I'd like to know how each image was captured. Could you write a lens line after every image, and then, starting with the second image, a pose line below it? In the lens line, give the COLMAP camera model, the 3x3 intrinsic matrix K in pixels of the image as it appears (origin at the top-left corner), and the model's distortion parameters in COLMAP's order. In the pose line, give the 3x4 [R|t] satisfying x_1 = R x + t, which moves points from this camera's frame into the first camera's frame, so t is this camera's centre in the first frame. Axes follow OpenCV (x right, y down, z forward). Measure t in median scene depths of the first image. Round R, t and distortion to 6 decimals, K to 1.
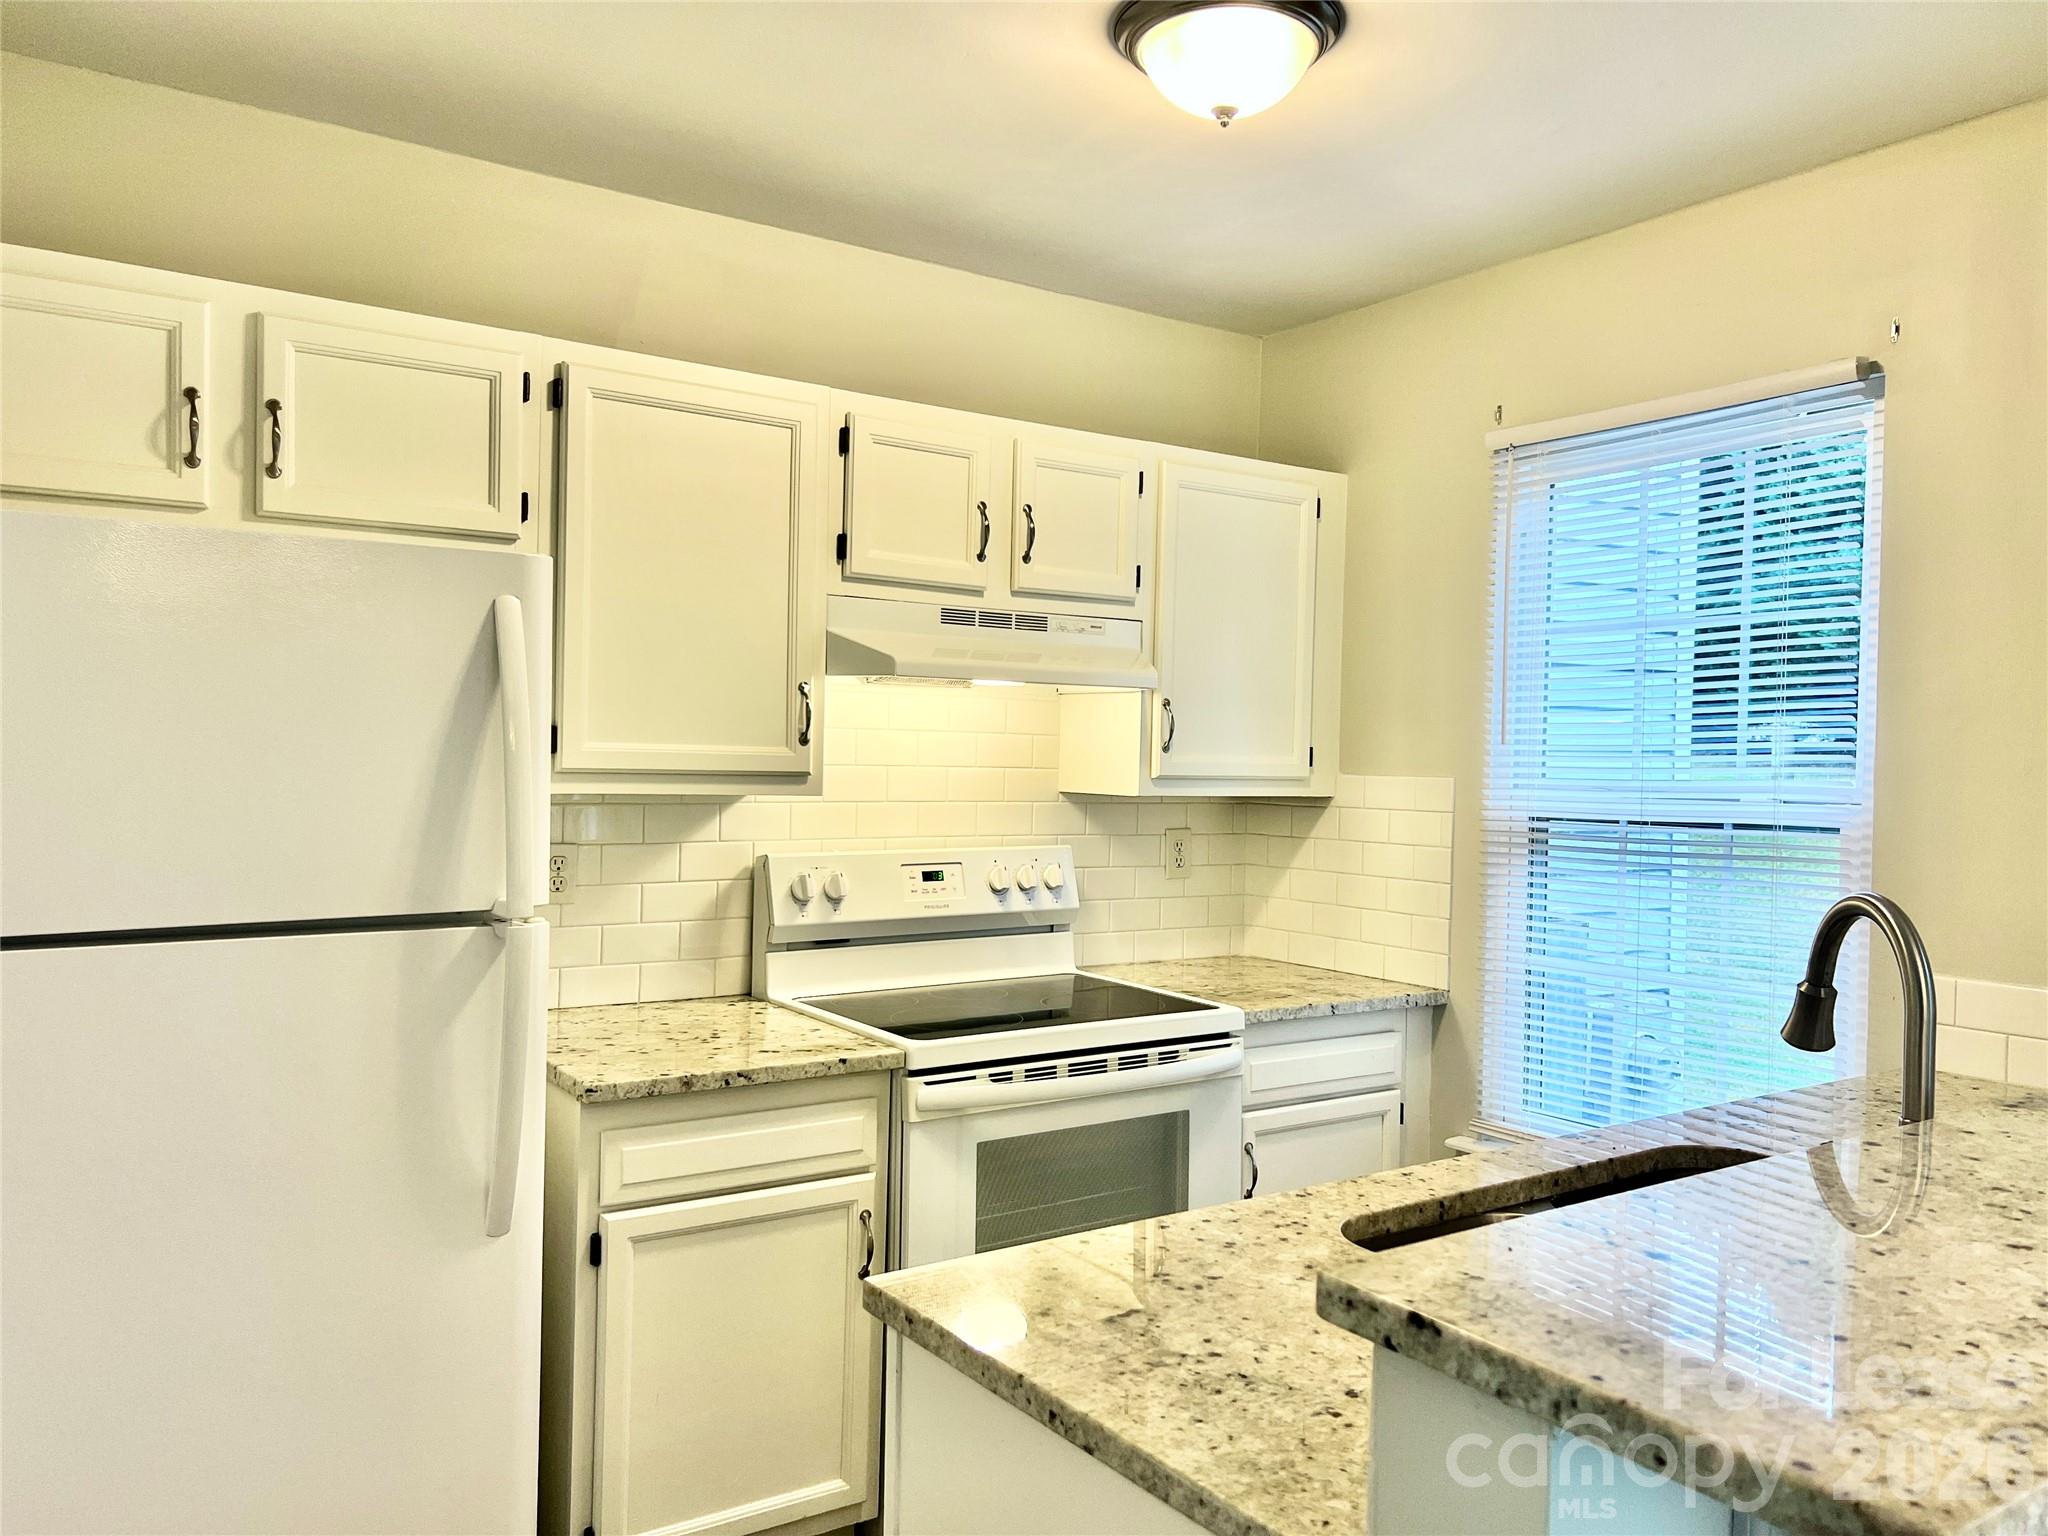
lens RADIAL K [[1526.8, 0, 1036.4], [0, 1526.8, 781.2], [0, 0, 1]] dist [0.057041, -0.058528]
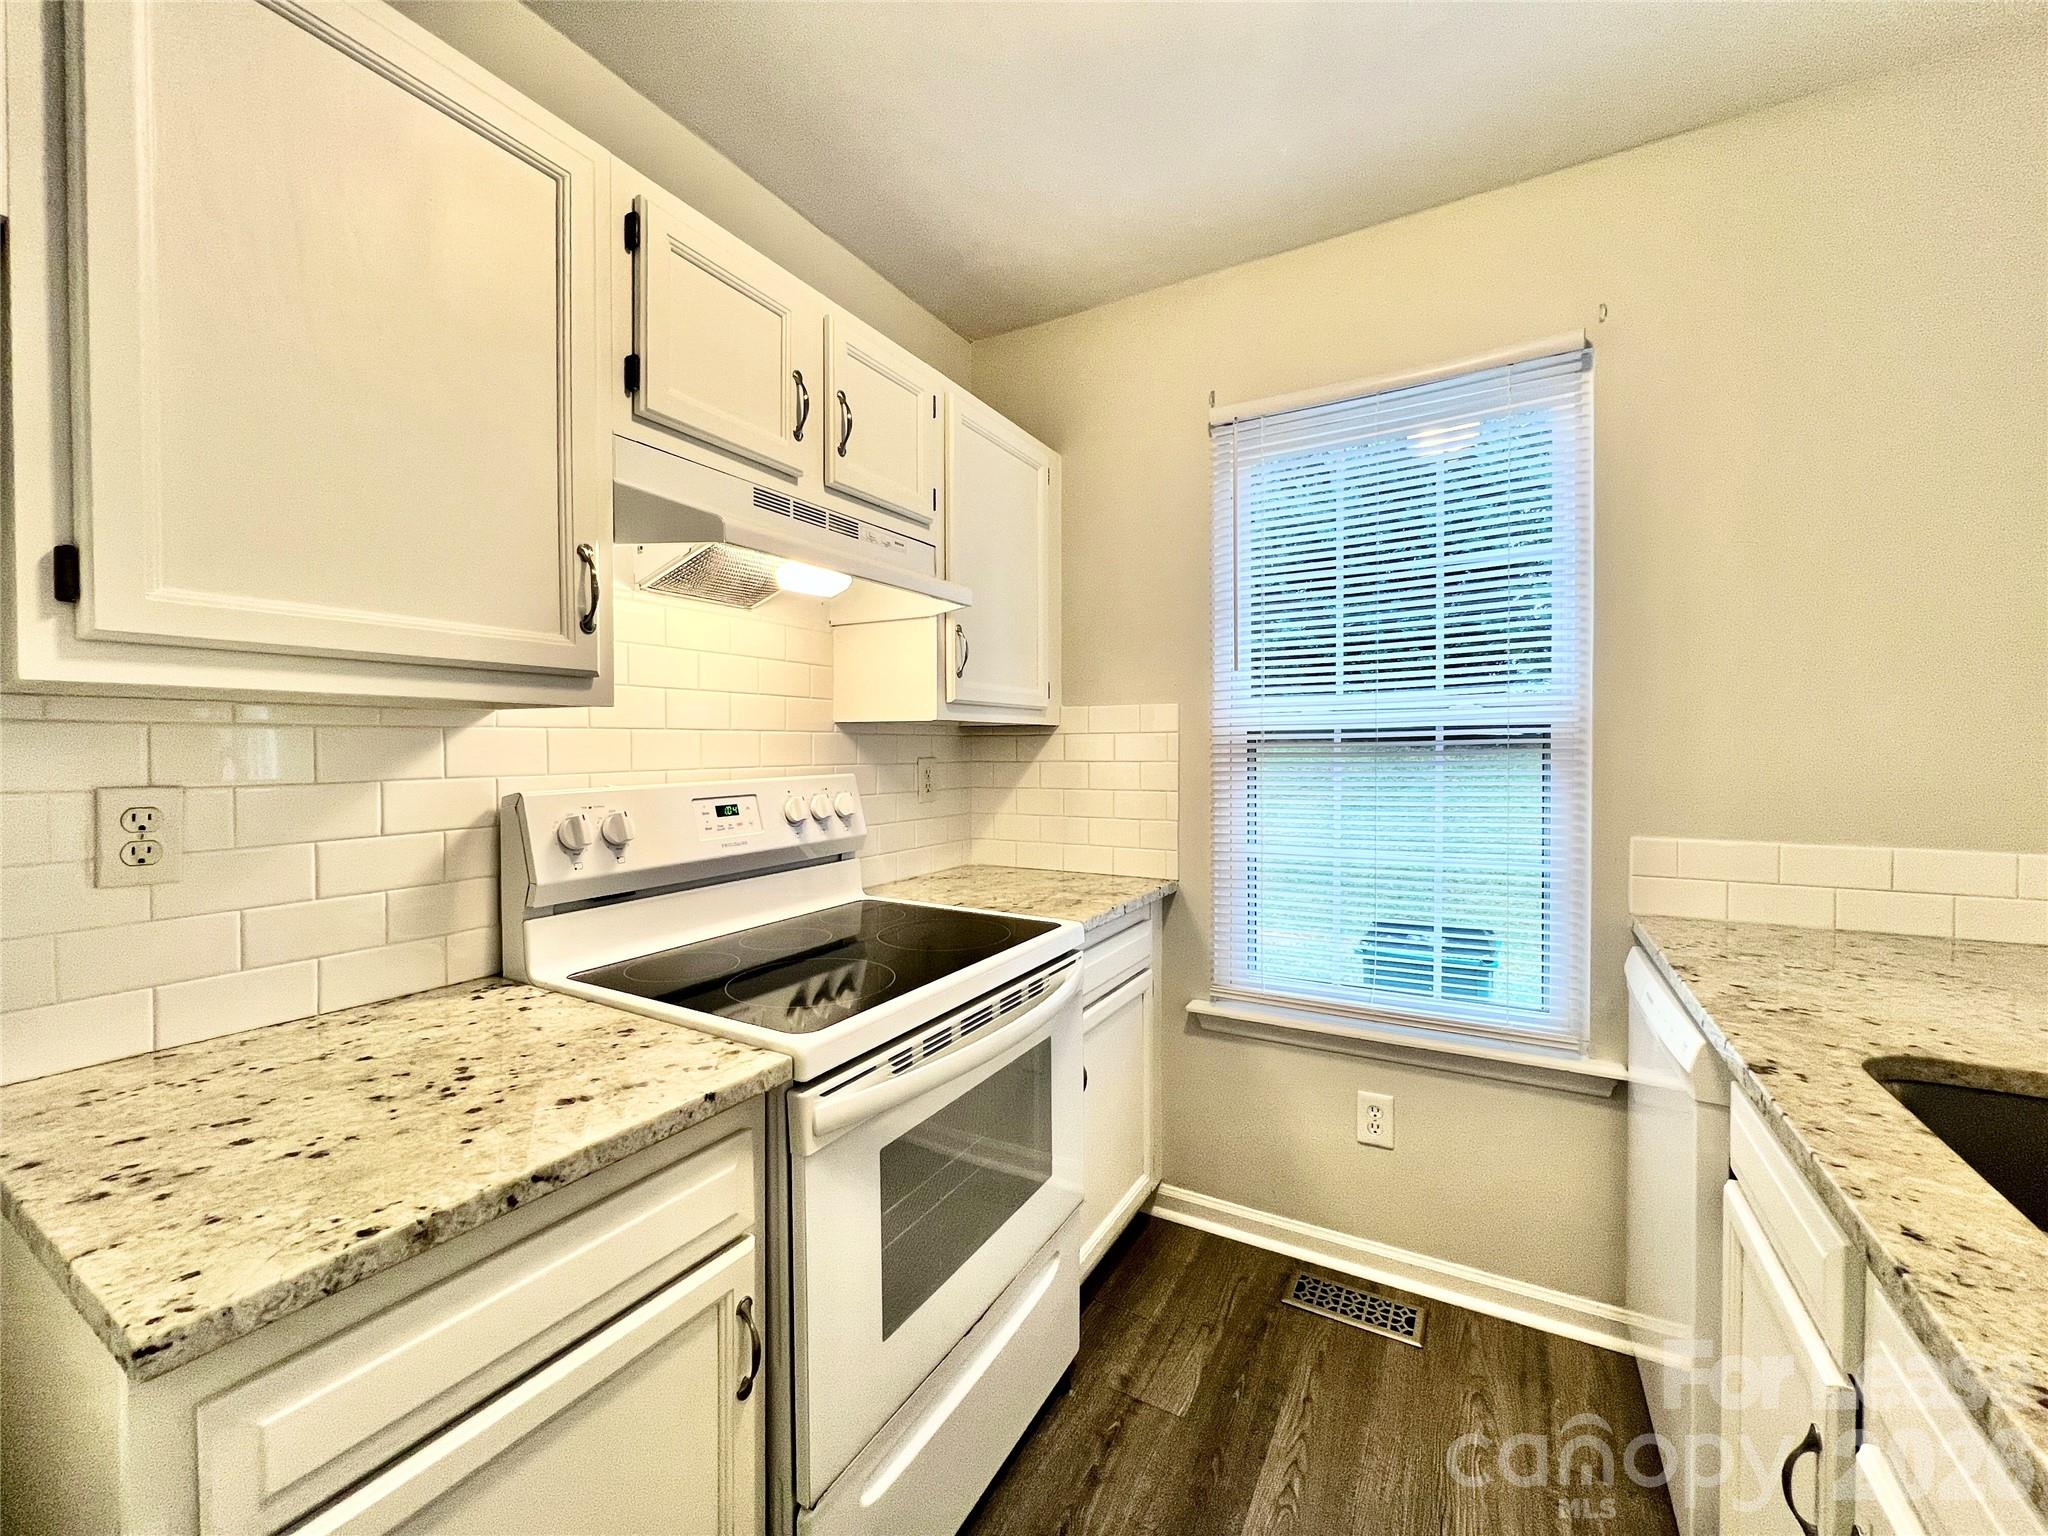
lens RADIAL K [[821.8, 0, 1019.5], [0, 821.8, 762.1], [0, 0, 1]] dist [-0.005317, 0.001120]
pose [[0.905806, -0.033123, 0.422397, -0.125027], [0.030359, 0.999451, 0.013271, 0.035402], [-0.422604, 0.000803, 0.906314, 0.530341]]
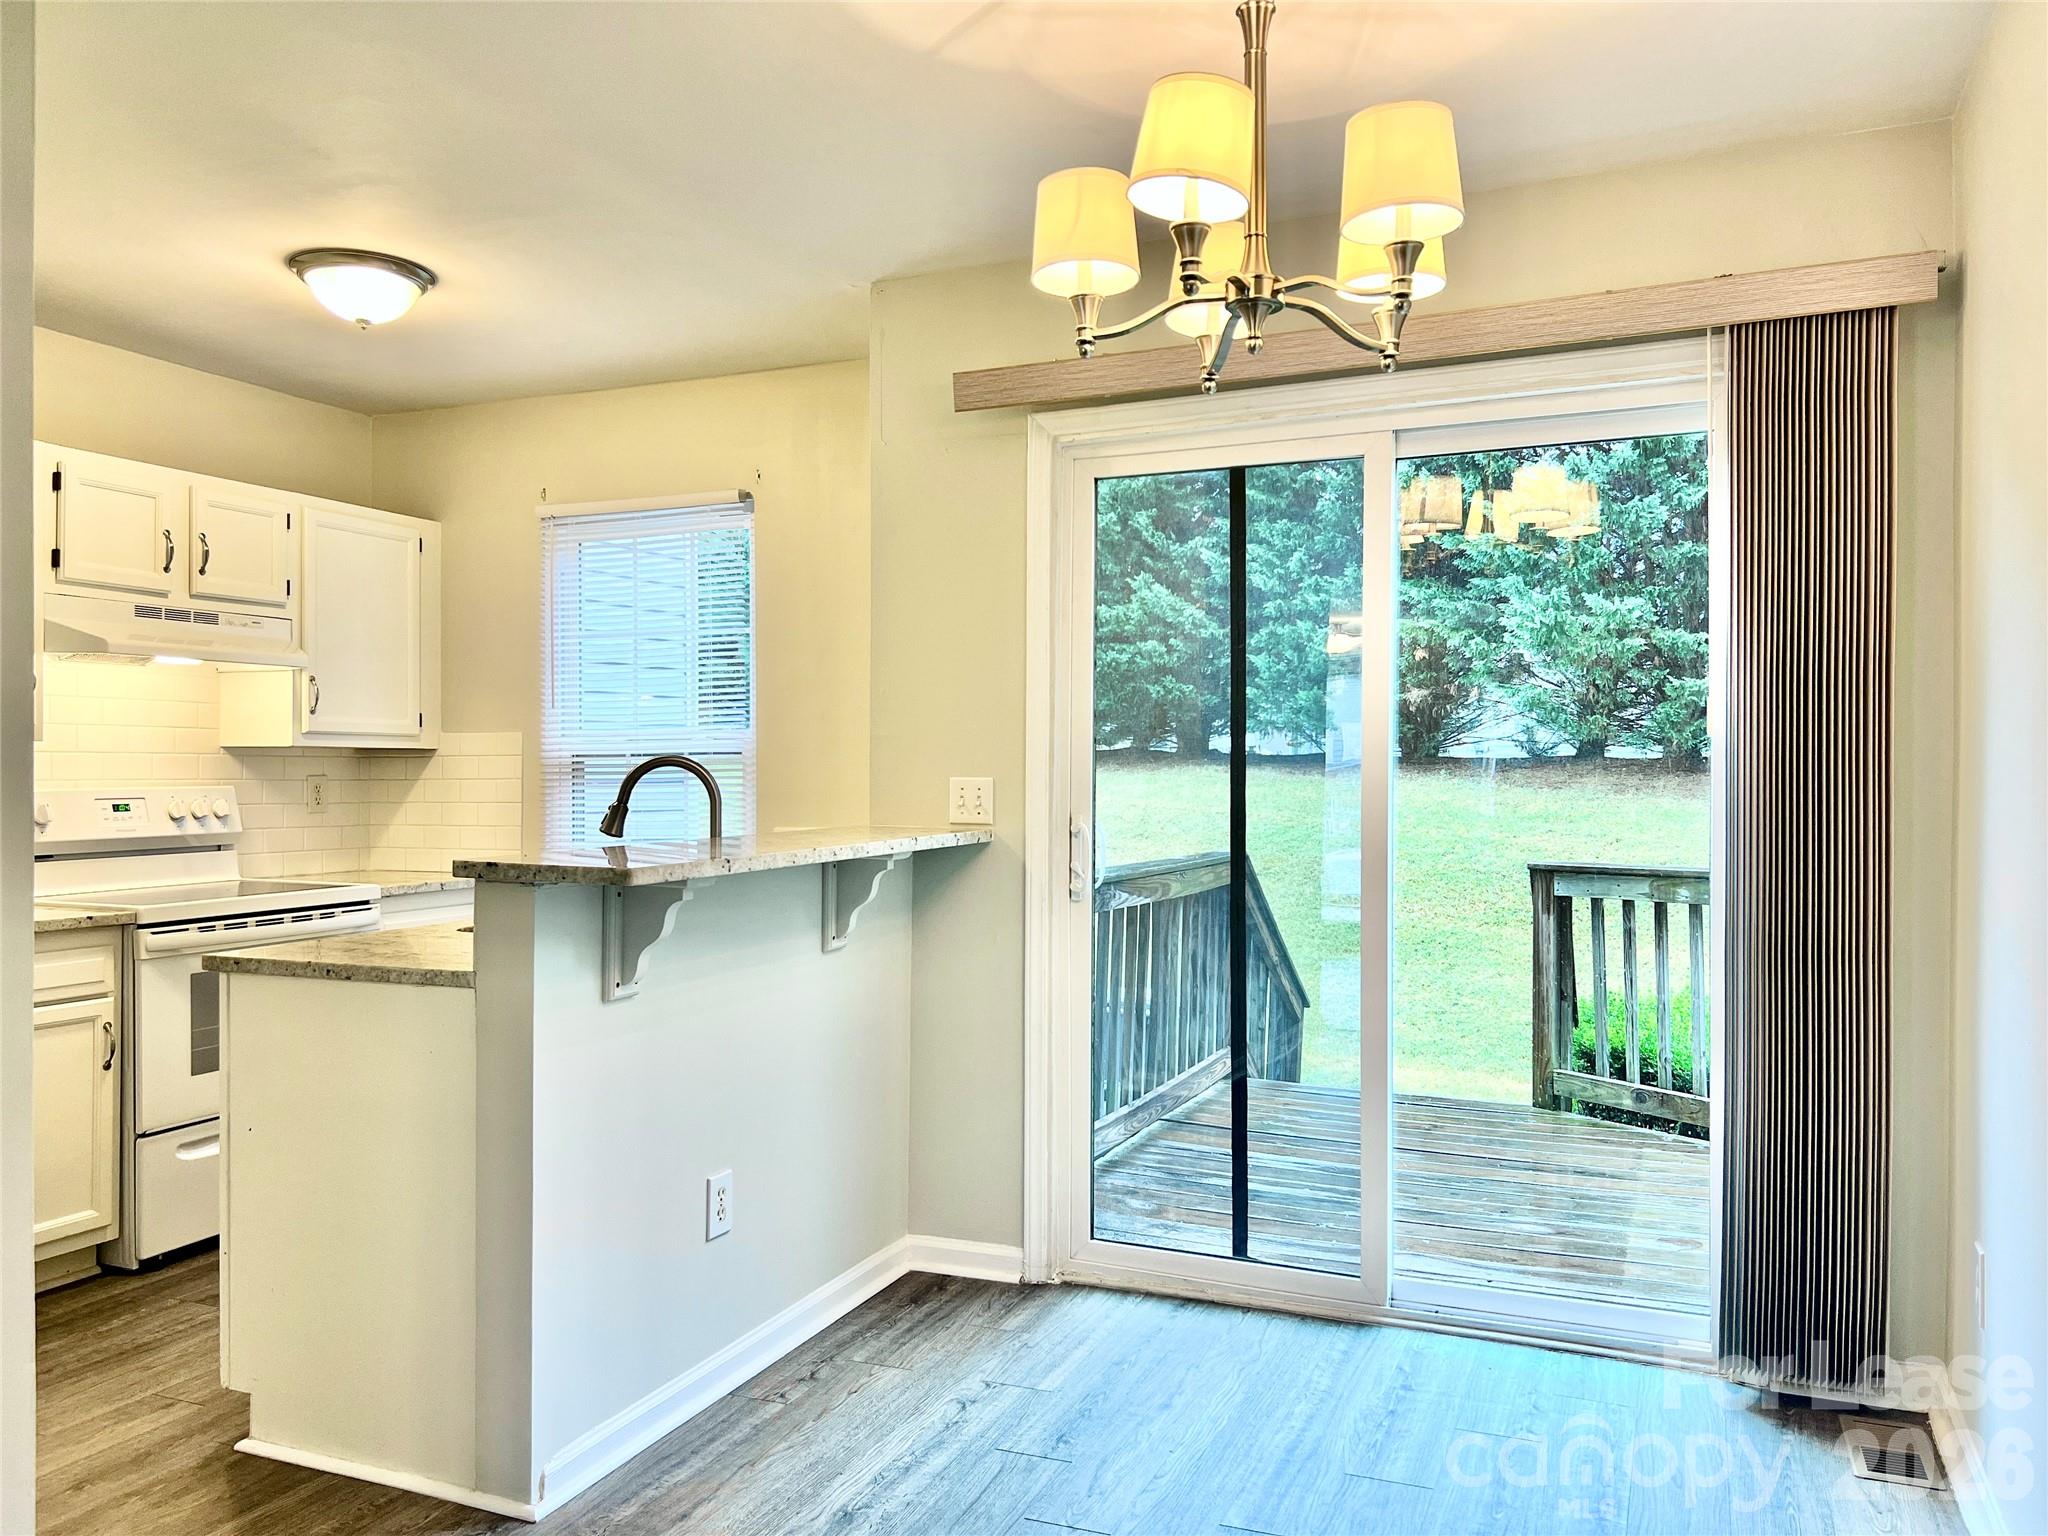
lens RADIAL K [[1526.8, 0, 1003.6], [0, 1526.8, 779.3], [0, 0, 1]] dist [0.057041, -0.058528]
pose [[0.849926, -0.021872, 0.526448, -0.132998], [0.024947, 0.999688, 0.001257, 0.059963], [-0.526311, 0.012065, 0.850206, -0.583399]]
